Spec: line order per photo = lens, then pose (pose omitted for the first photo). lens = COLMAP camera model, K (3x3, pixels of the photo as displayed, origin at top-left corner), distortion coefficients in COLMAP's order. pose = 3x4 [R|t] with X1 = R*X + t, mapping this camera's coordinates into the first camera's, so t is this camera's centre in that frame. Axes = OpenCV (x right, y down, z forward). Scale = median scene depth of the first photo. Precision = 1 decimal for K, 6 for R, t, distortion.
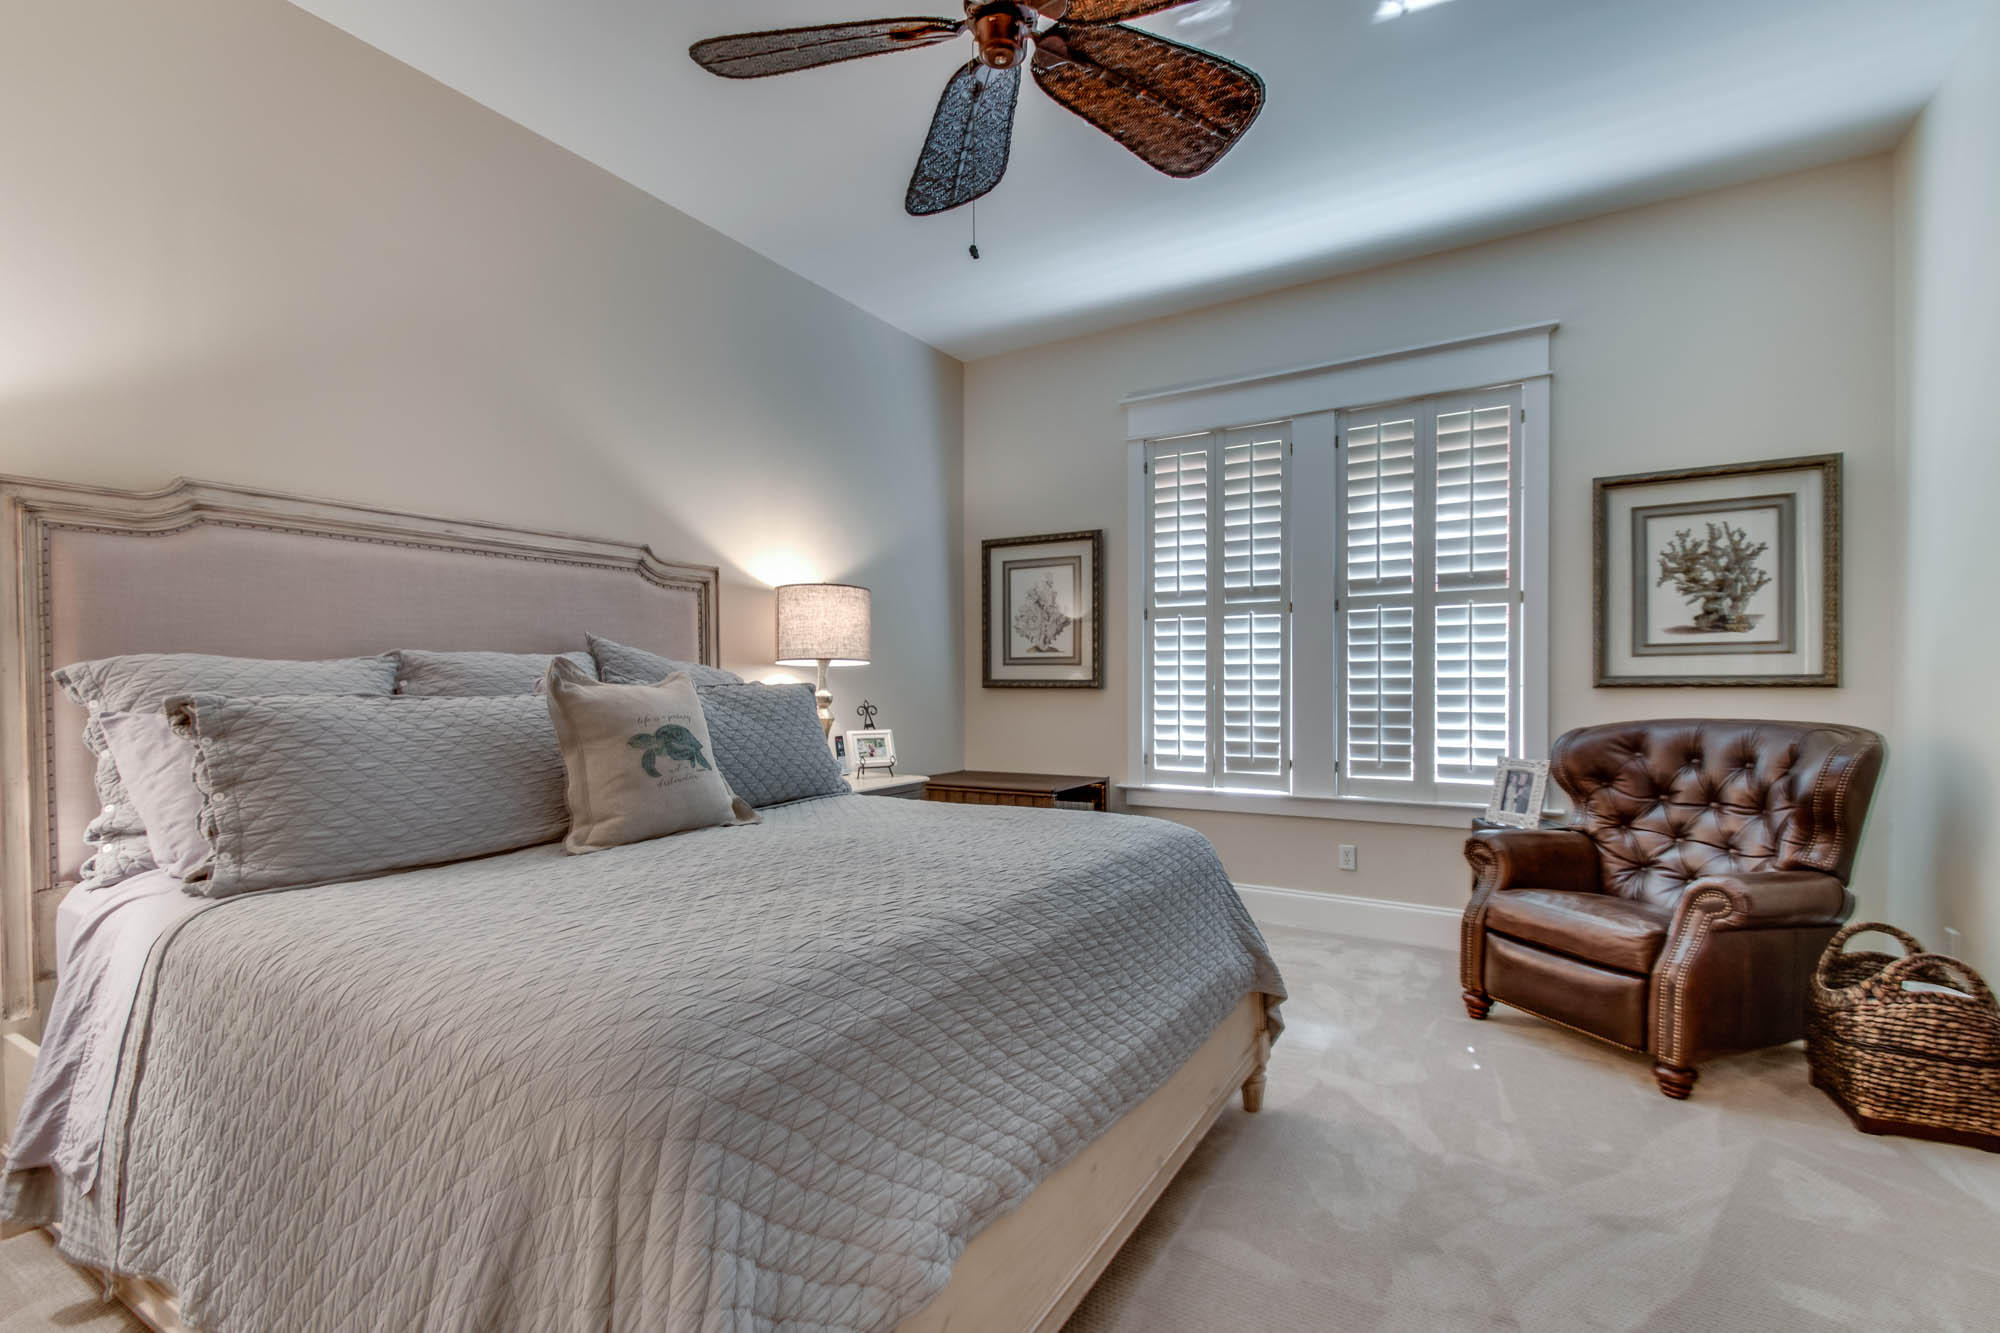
lens RADIAL K [[914.8, 0, 980.2], [0, 914.8, 685.5], [0, 0, 1]] dist [0.021834, -0.012883]
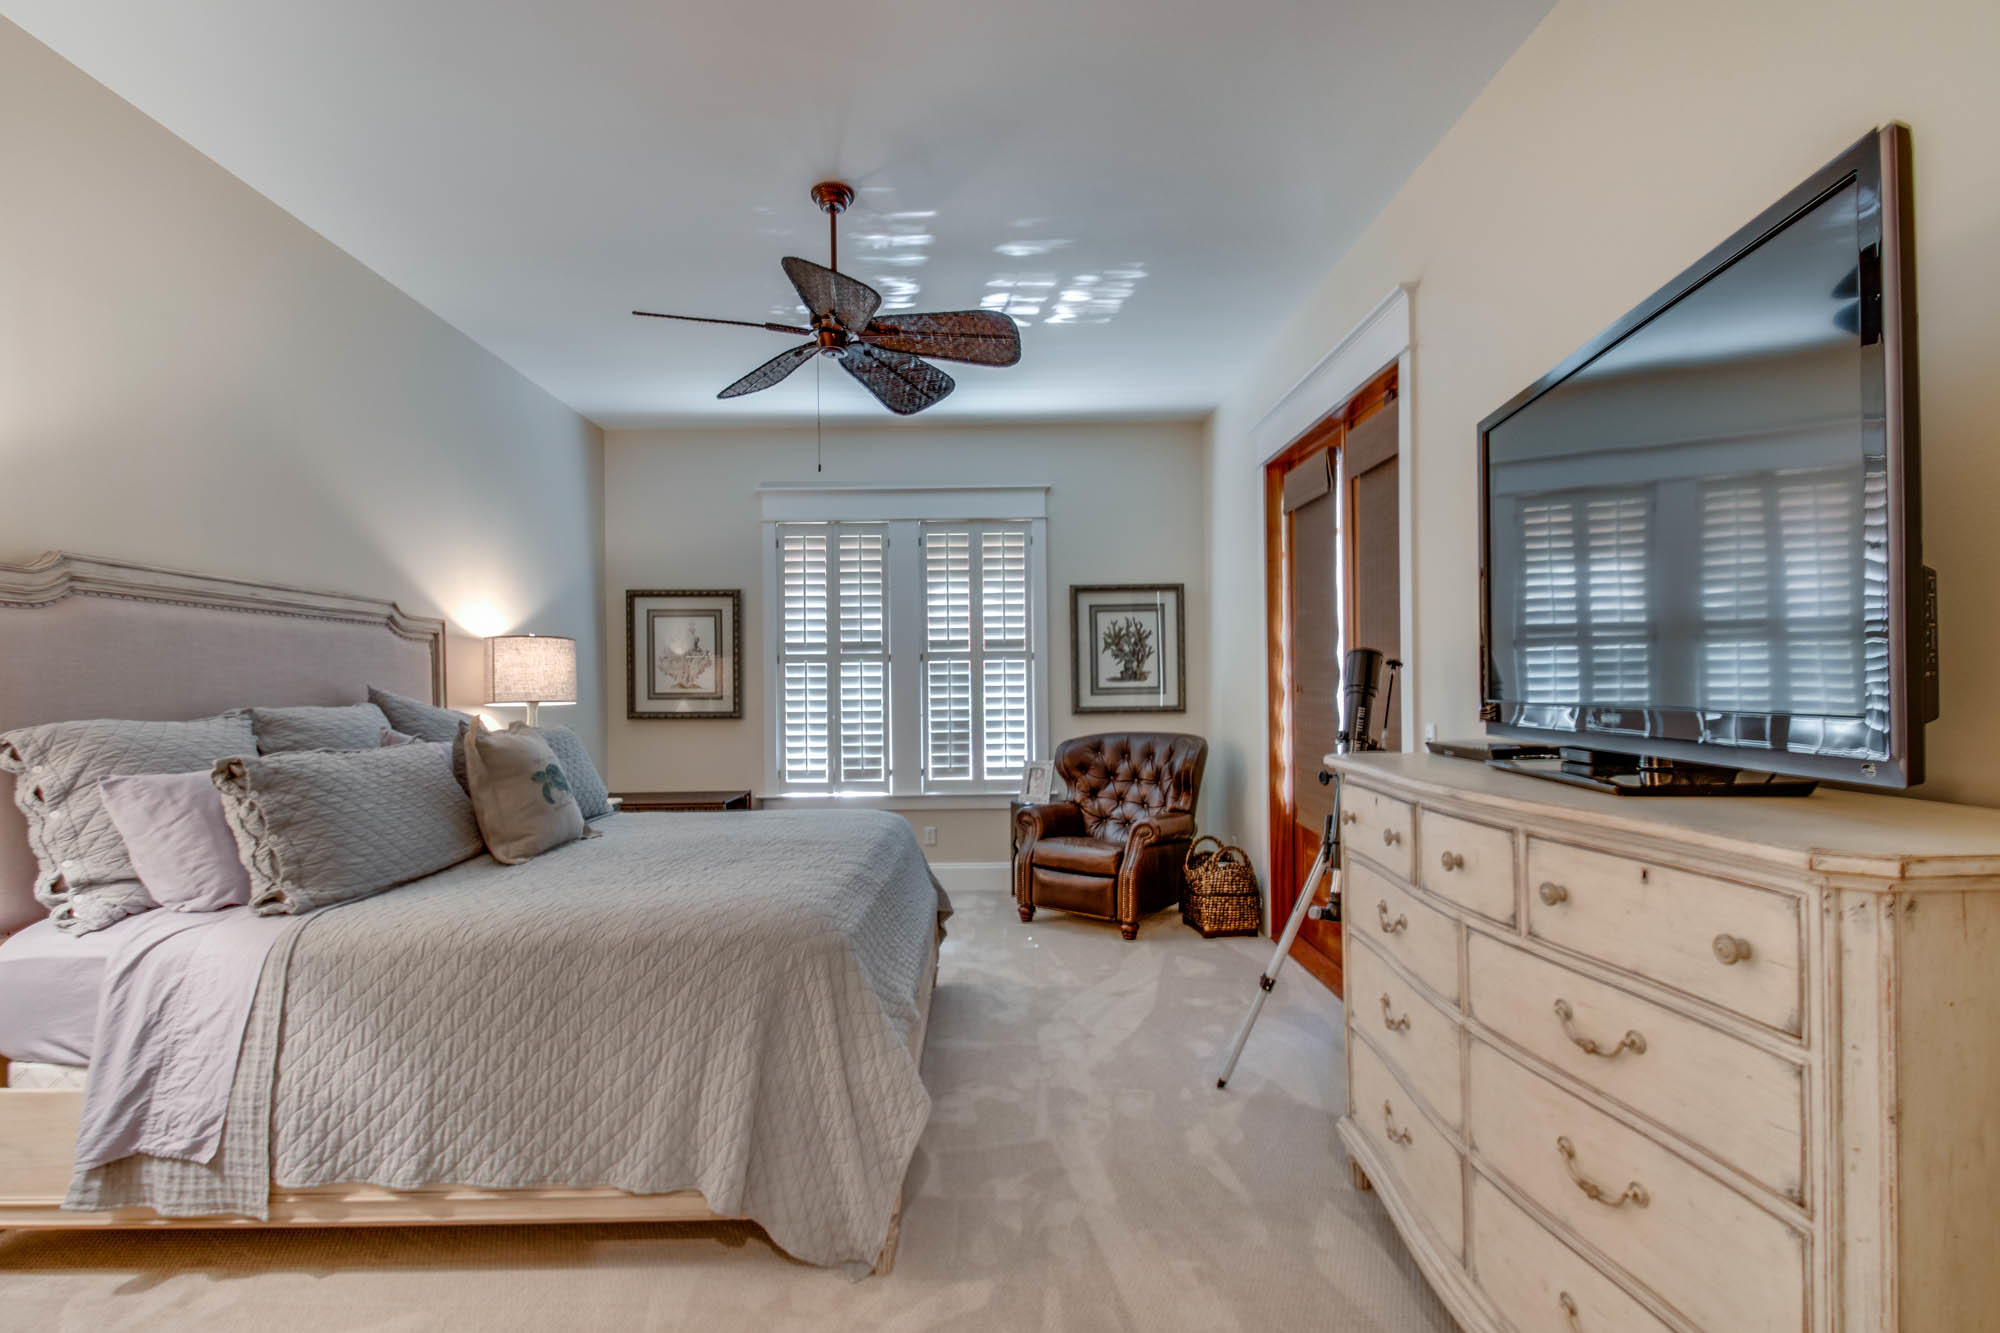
lens RADIAL K [[914.8, 0, 980.2], [0, 914.8, 685.5], [0, 0, 1]] dist [0.021834, -0.012883]
pose [[0.846800, -0.001255, 0.531909, -0.331452], [0.010127, 0.999854, -0.013764, -0.028778], [-0.531814, 0.017042, 0.846689, -0.280148]]
